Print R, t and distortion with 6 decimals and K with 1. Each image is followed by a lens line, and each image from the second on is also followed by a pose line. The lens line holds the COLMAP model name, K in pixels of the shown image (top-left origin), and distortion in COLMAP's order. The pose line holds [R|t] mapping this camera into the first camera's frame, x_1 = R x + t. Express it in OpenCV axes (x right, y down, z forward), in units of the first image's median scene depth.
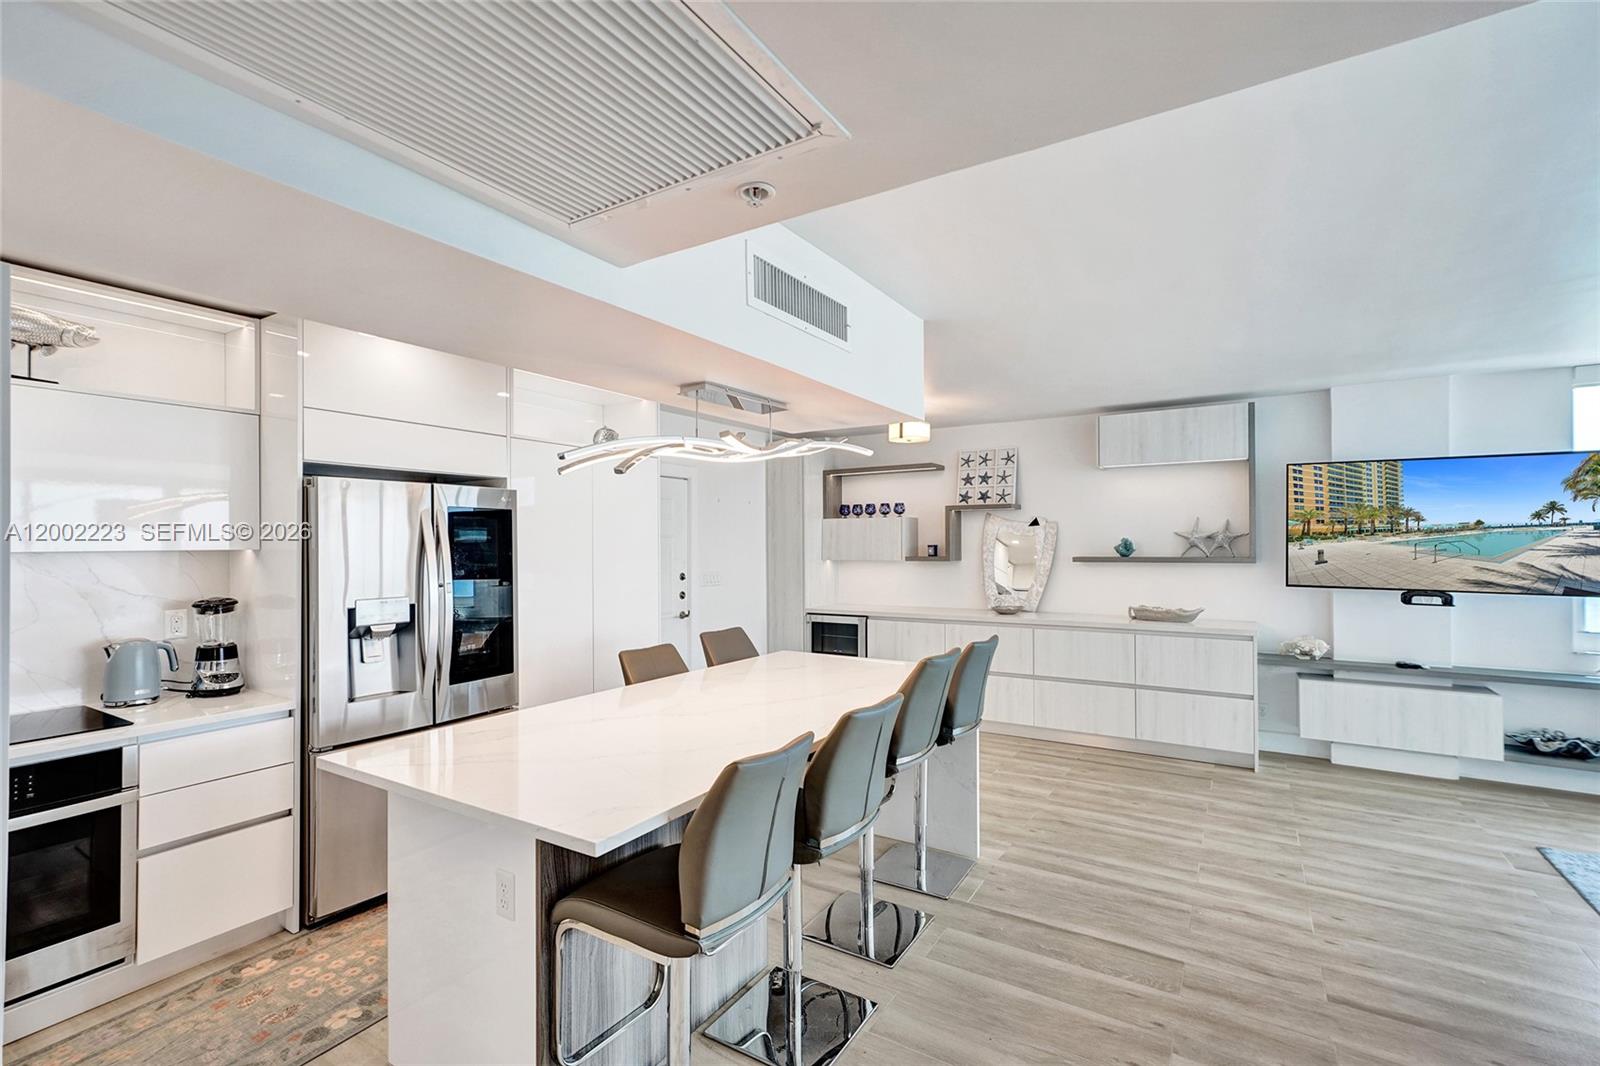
lens RADIAL K [[719.4, 0, 801.5], [0, 719.4, 540.6], [0, 0, 1]] dist [0.017914, 0.000957]
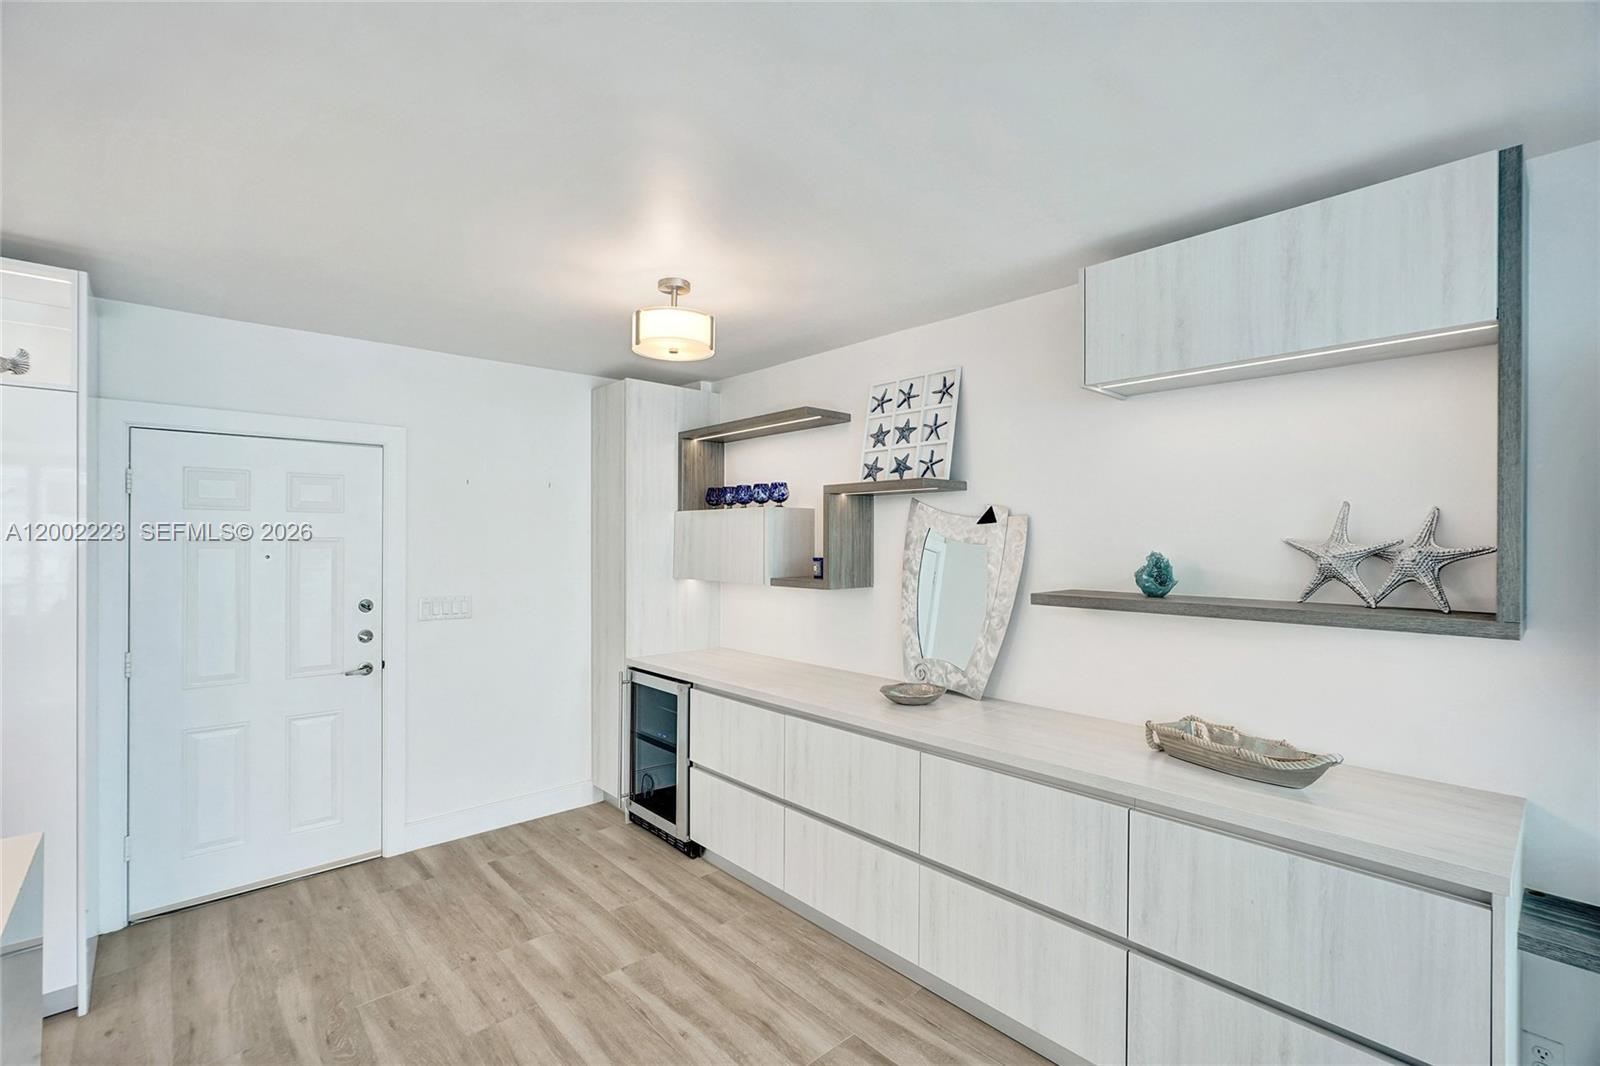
lens RADIAL K [[713.3, 0, 790.9], [0, 713.3, 540.9], [0, 0, 1]] dist [-0.004854, 0.000437]
pose [[0.958278, 0.007830, -0.285732, 0.410167], [-0.005489, 0.999945, 0.008992, -0.014847], [0.285786, -0.007048, 0.958267, 0.608921]]
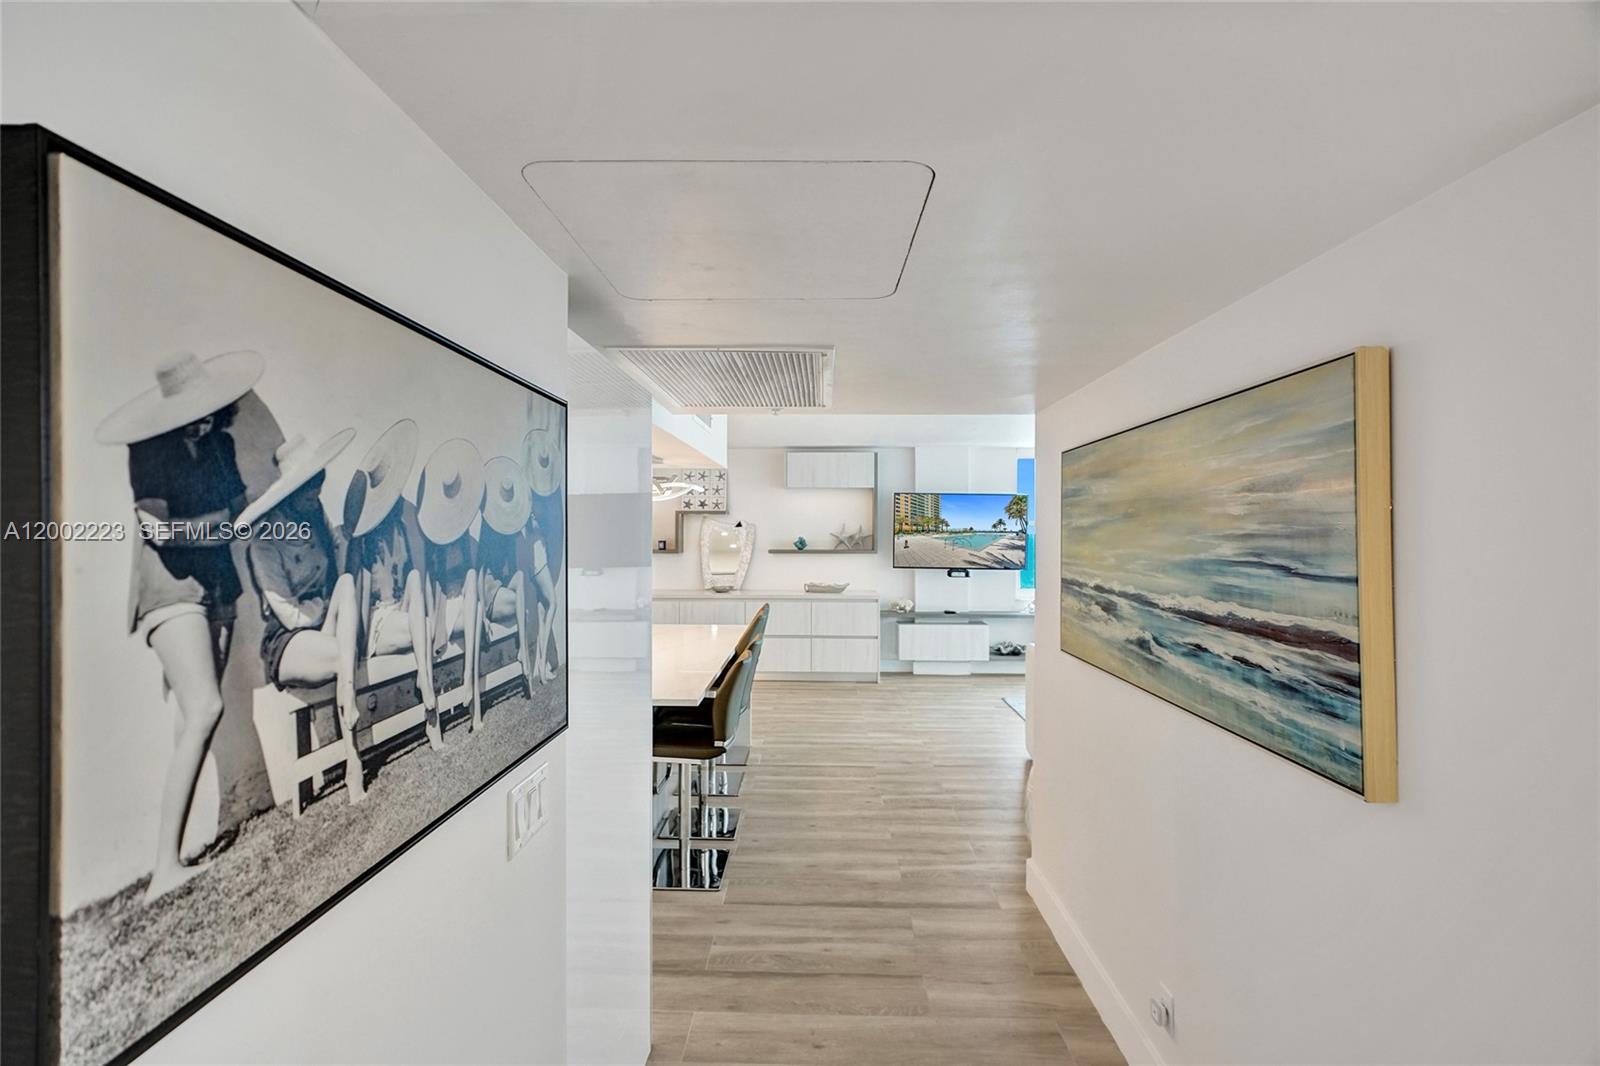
lens RADIAL K [[717.1, 0, 791.3], [0, 717.1, 528.7], [0, 0, 1]] dist [-0.009485, 0.017697]
pose [[0.871667, 0.005272, 0.490070, -0.313176], [-0.006991, 0.999974, 0.001677, -0.025267], [-0.490048, -0.004888, 0.871682, -0.282393]]
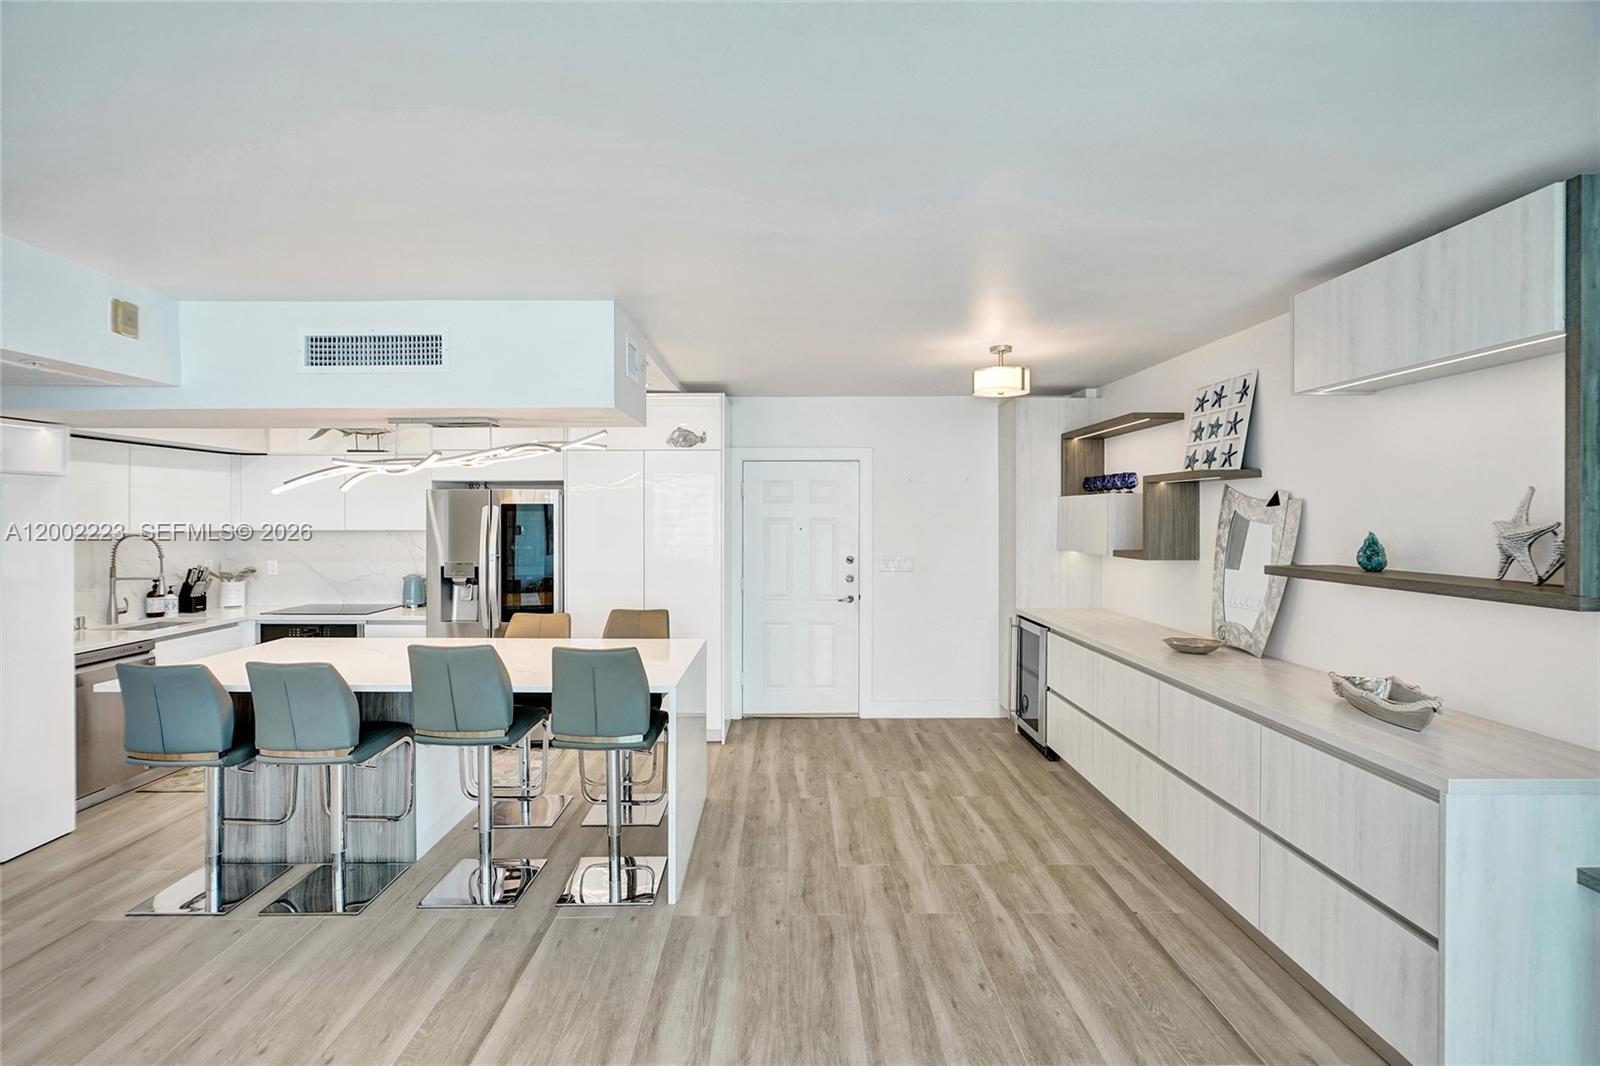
lens RADIAL K [[717.8, 0, 792.1], [0, 717.8, 514.0], [0, 0, 1]] dist [-0.000760, 0.000437]
pose [[0.531058, 0.002644, -0.847332, 0.735720], [0.001335, 0.999991, 0.003957, -0.020649], [0.847335, -0.003232, 0.531049, 0.470813]]
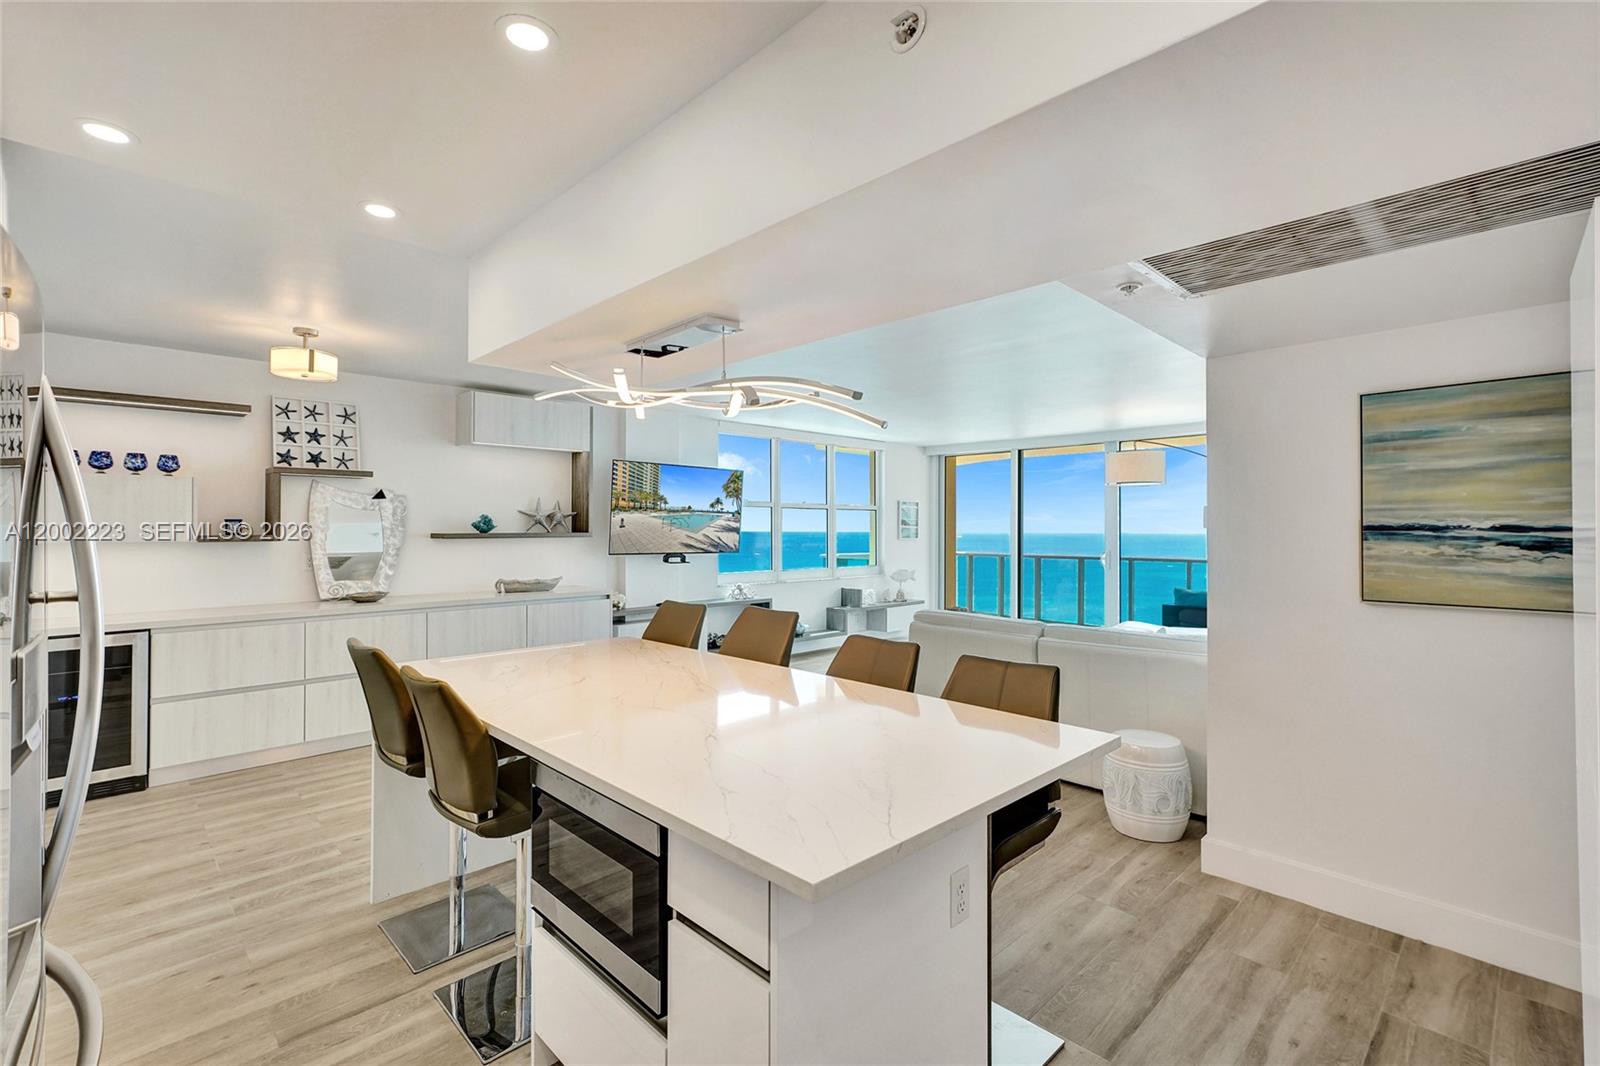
lens RADIAL K [[717.1, 0, 791.3], [0, 717.1, 528.7], [0, 0, 1]] dist [-0.009485, 0.017697]
pose [[0.248446, 0.005817, 0.968628, -0.481592], [-0.007662, 0.999962, -0.004040, 0.018750], [-0.968615, -0.006418, 0.248482, 0.371920]]
